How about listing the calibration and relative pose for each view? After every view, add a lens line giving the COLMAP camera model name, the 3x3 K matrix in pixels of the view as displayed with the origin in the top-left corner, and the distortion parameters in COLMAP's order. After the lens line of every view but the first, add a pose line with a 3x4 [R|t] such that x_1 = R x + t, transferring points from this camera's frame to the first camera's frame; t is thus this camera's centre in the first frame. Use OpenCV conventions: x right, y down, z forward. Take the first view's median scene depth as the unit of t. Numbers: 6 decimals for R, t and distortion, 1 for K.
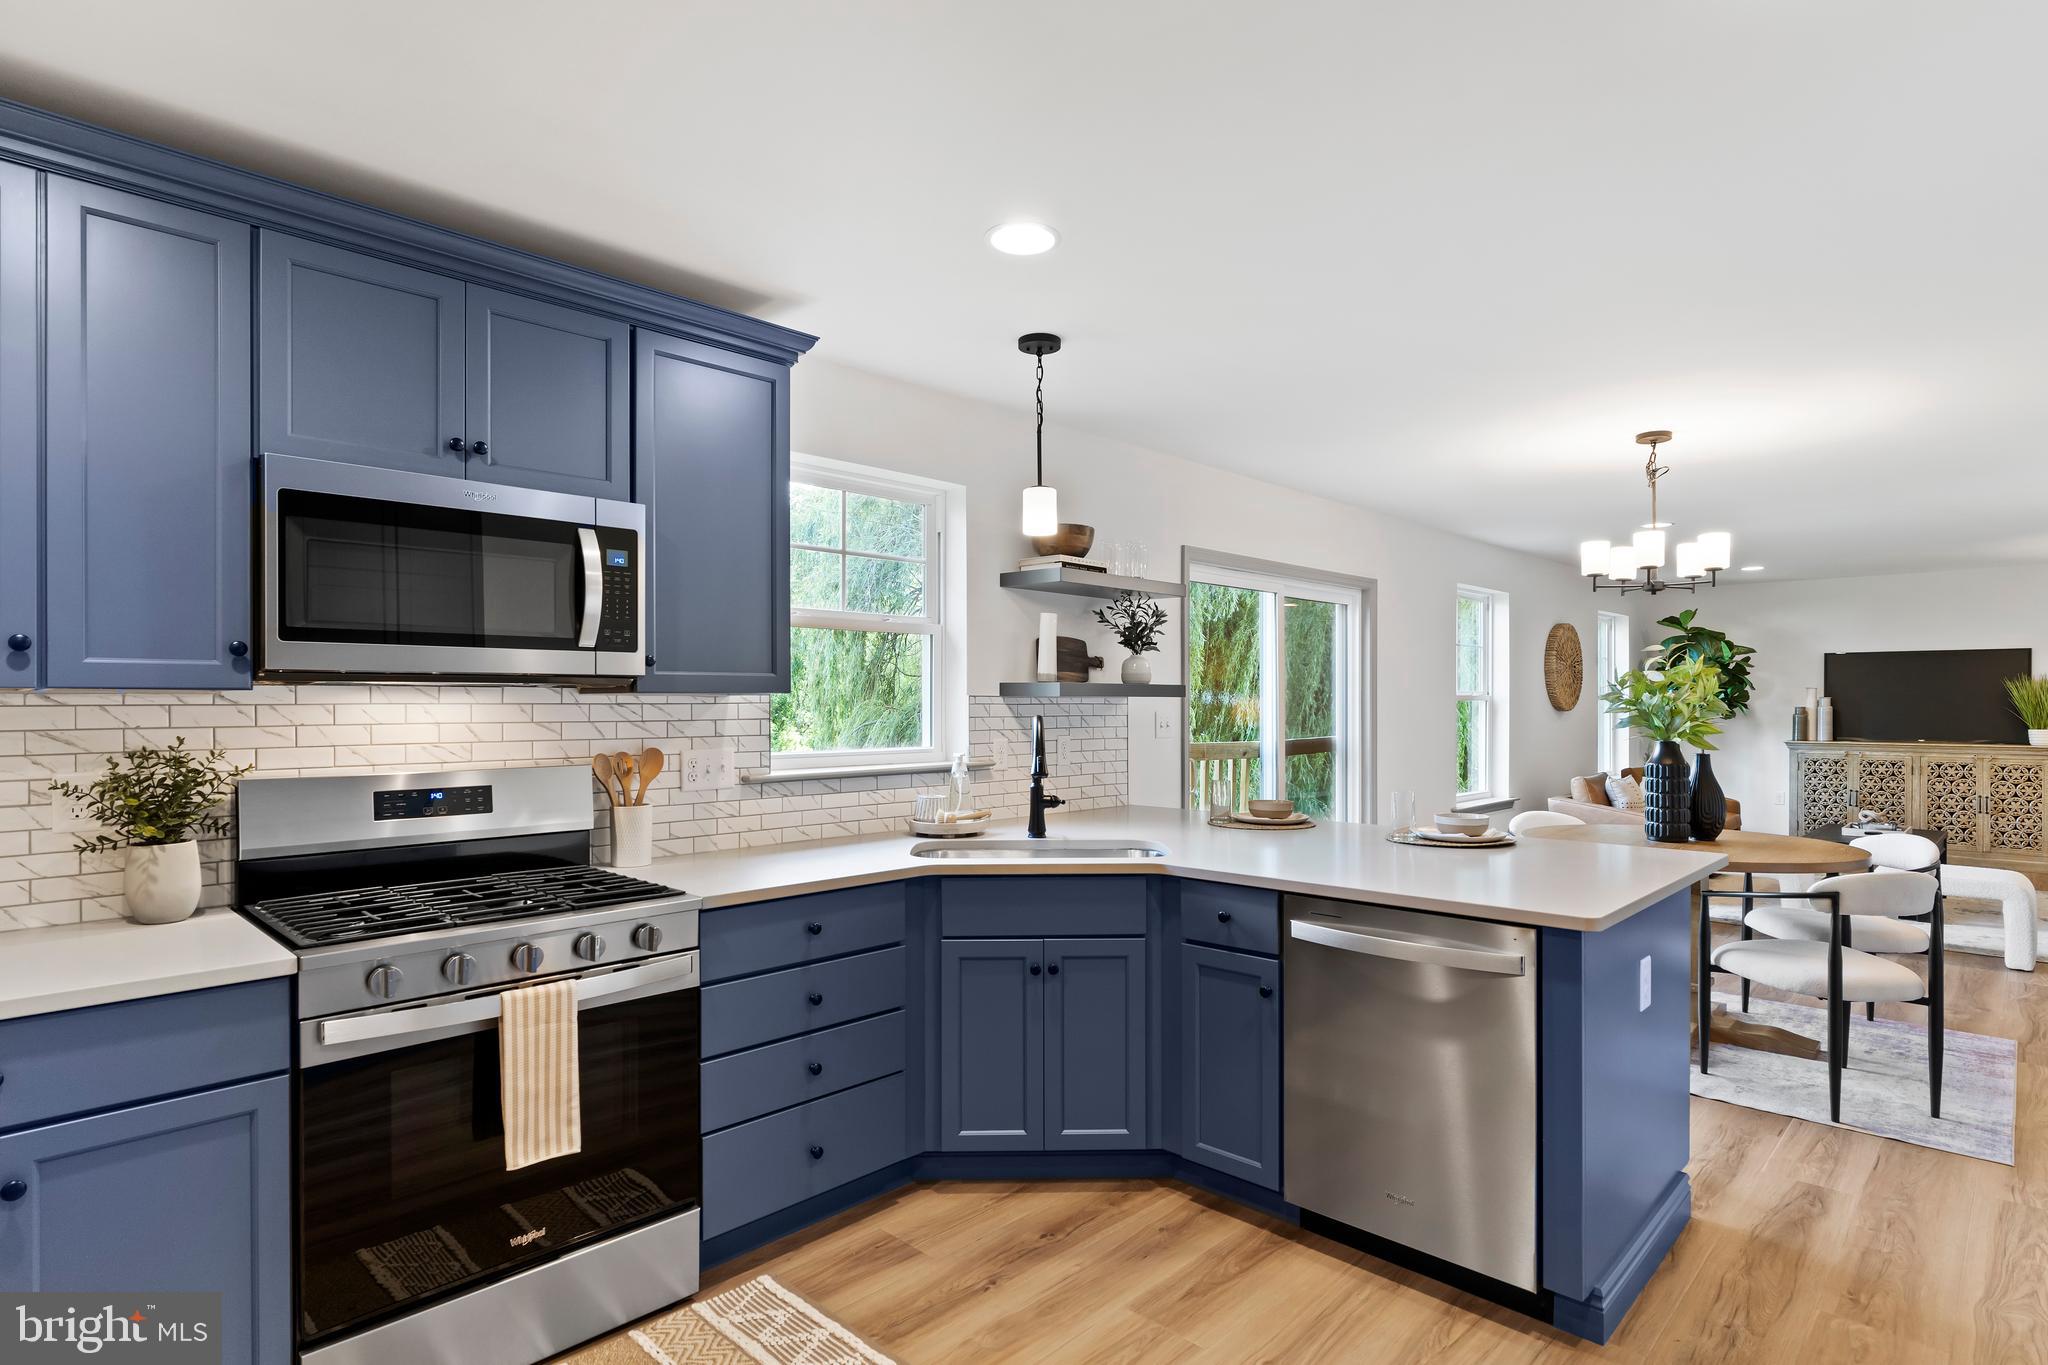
lens RADIAL K [[1054.4, 0, 1014.7], [0, 1054.4, 702.8], [0, 0, 1]] dist [-0.009710, 0.004571]
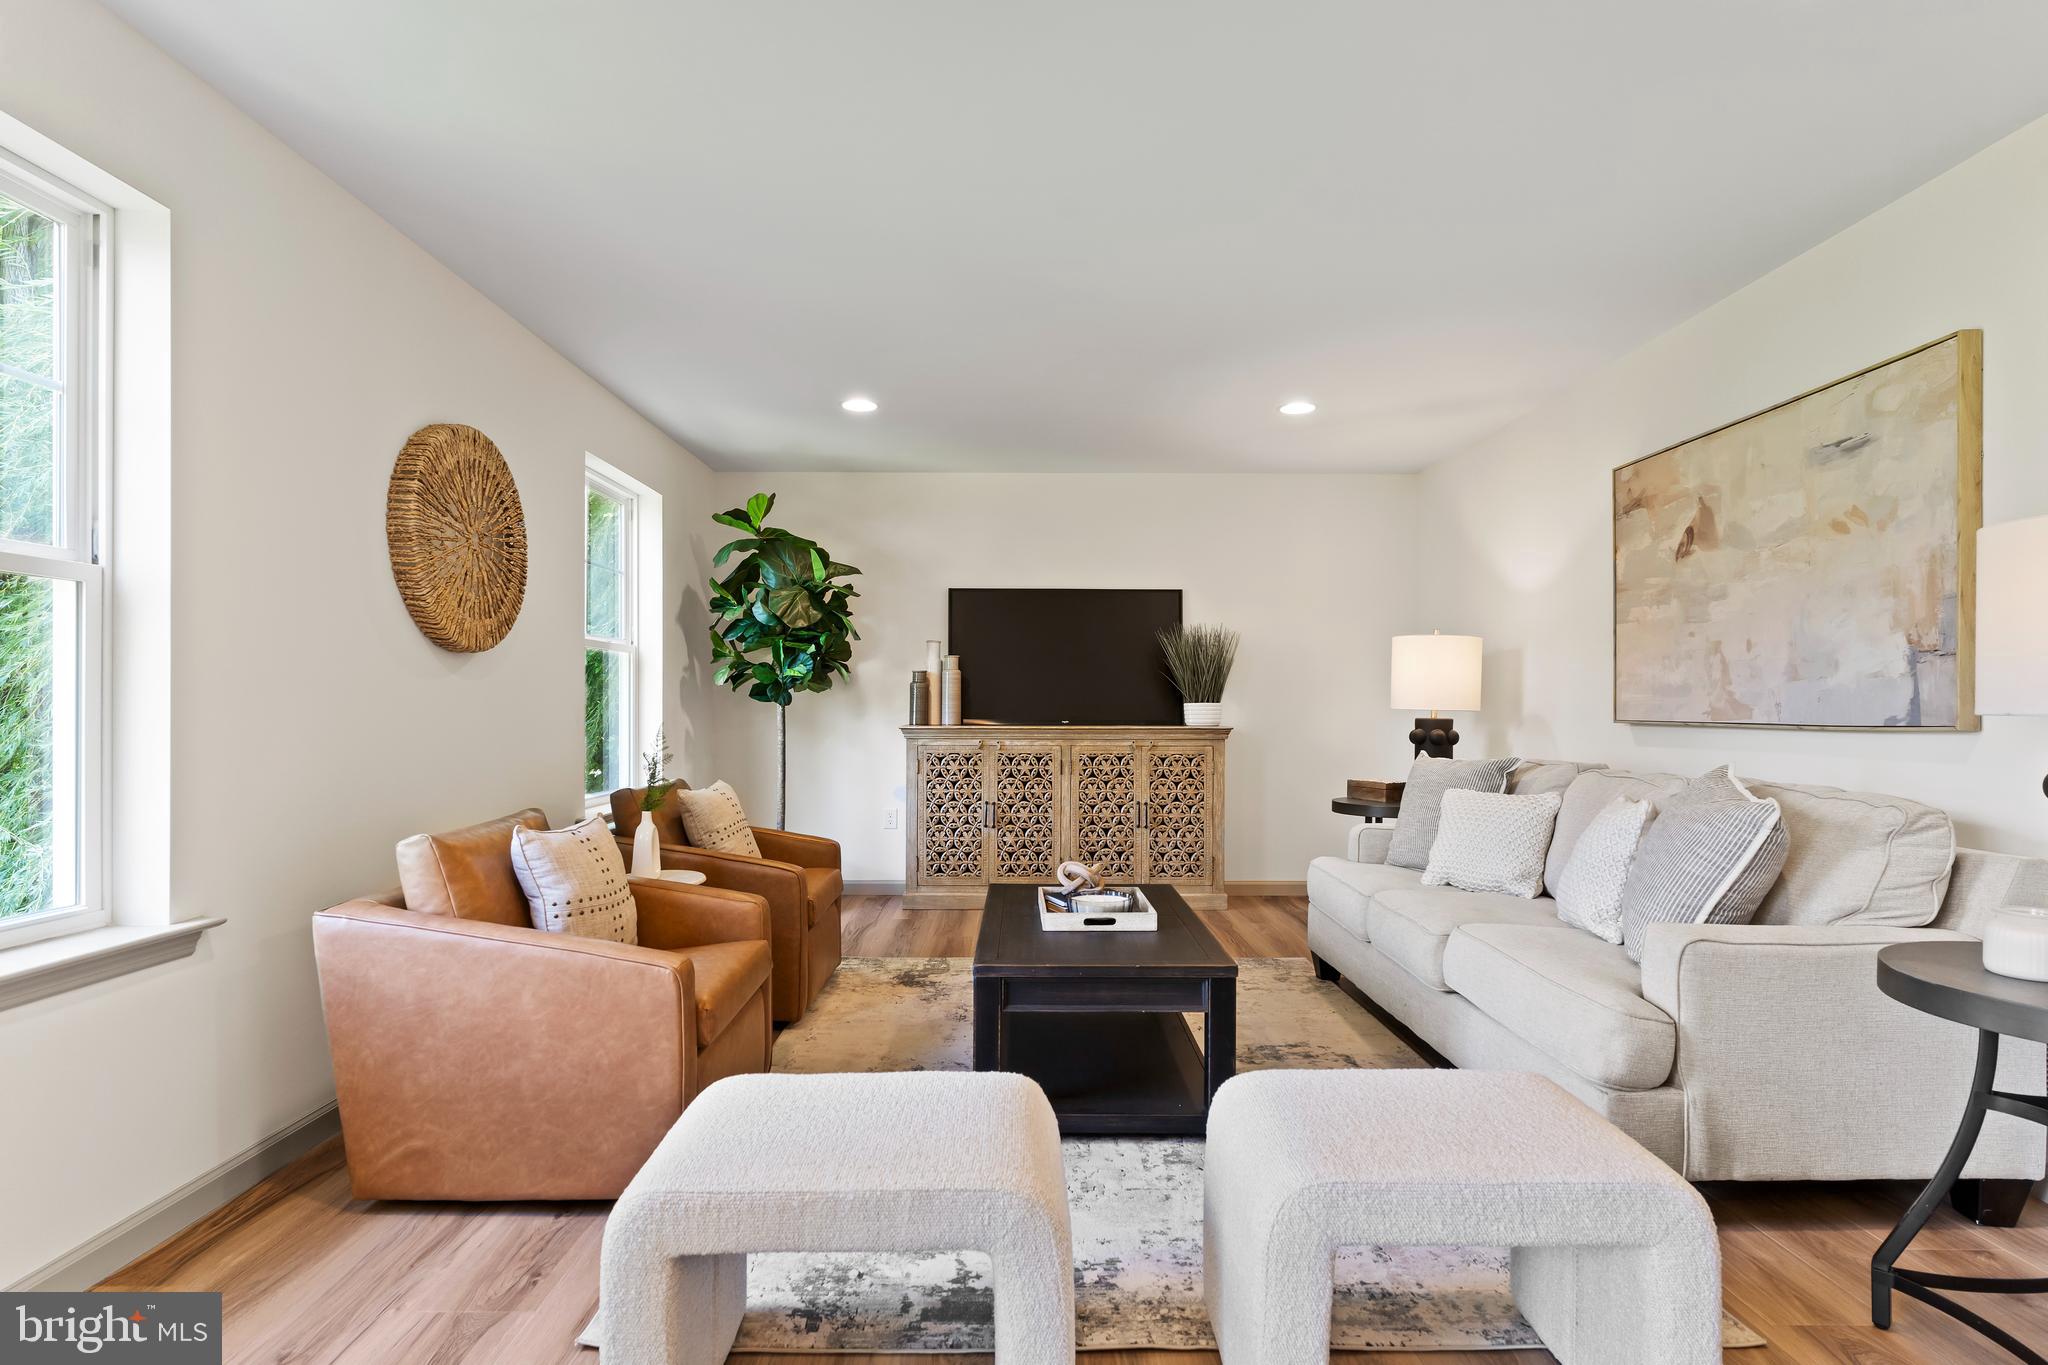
lens RADIAL K [[1054.4, 0, 1025.8], [0, 1054.4, 713.3], [0, 0, 1]] dist [-0.009710, 0.004571]
pose [[0.706140, -0.003062, 0.708066, 0.970172], [-0.001709, 0.999980, 0.006029, 0.069071], [-0.708070, -0.005467, 0.706121, 1.423784]]
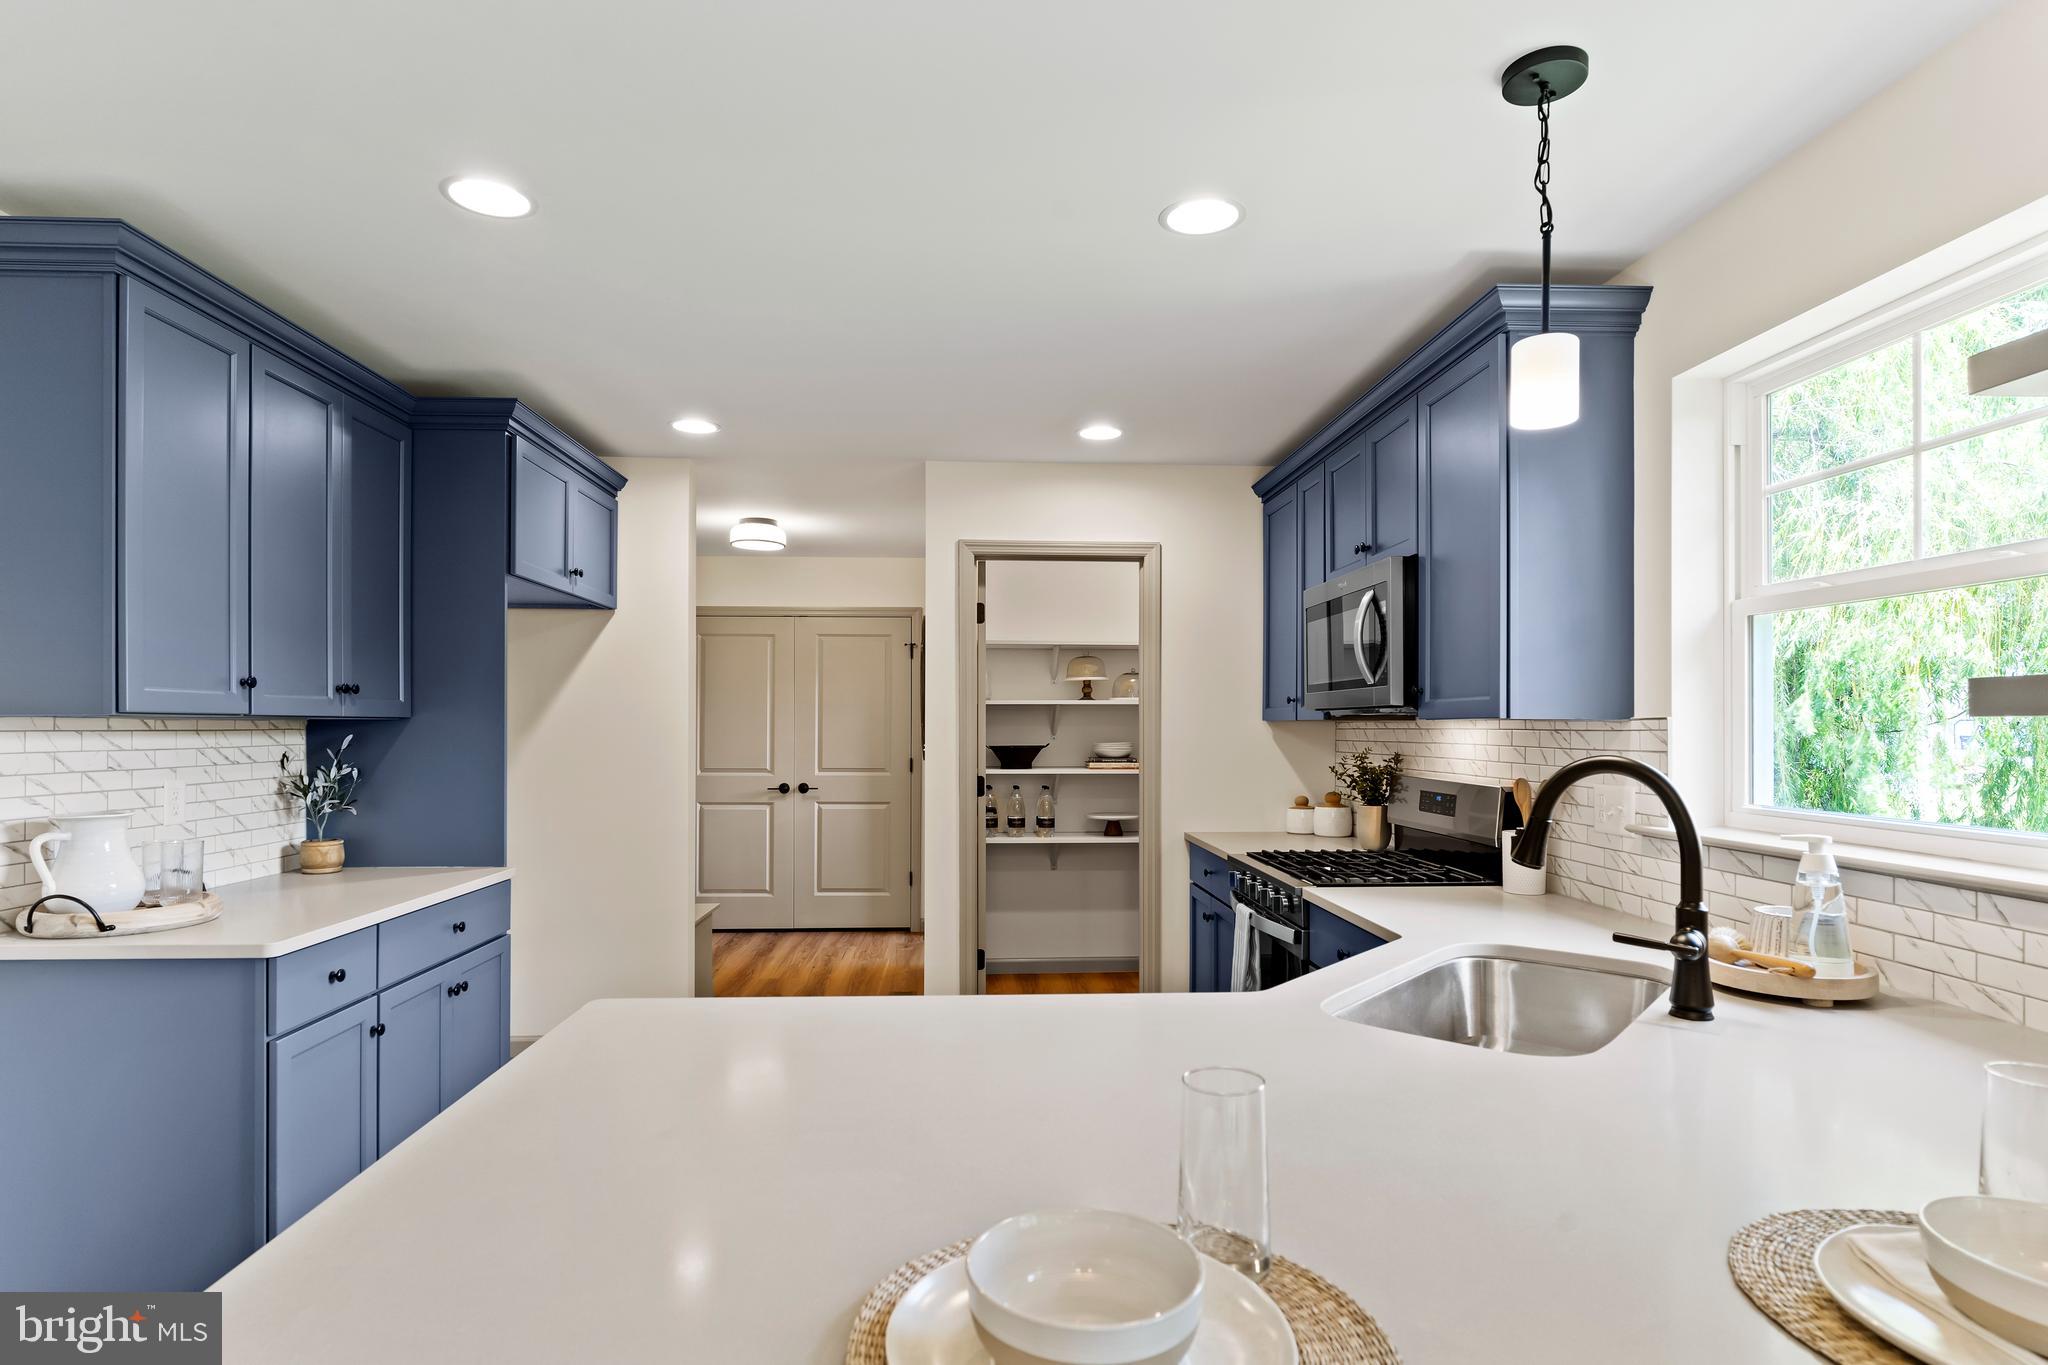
lens RADIAL K [[1054.4, 0, 1021.6], [0, 1054.4, 715.7], [0, 0, 1]] dist [-0.009710, 0.004571]
pose [[-0.674499, -0.006856, -0.738244, 0.571272], [-0.001597, 0.999968, -0.007828, -0.003284], [0.738274, -0.004101, -0.674489, 1.098578]]
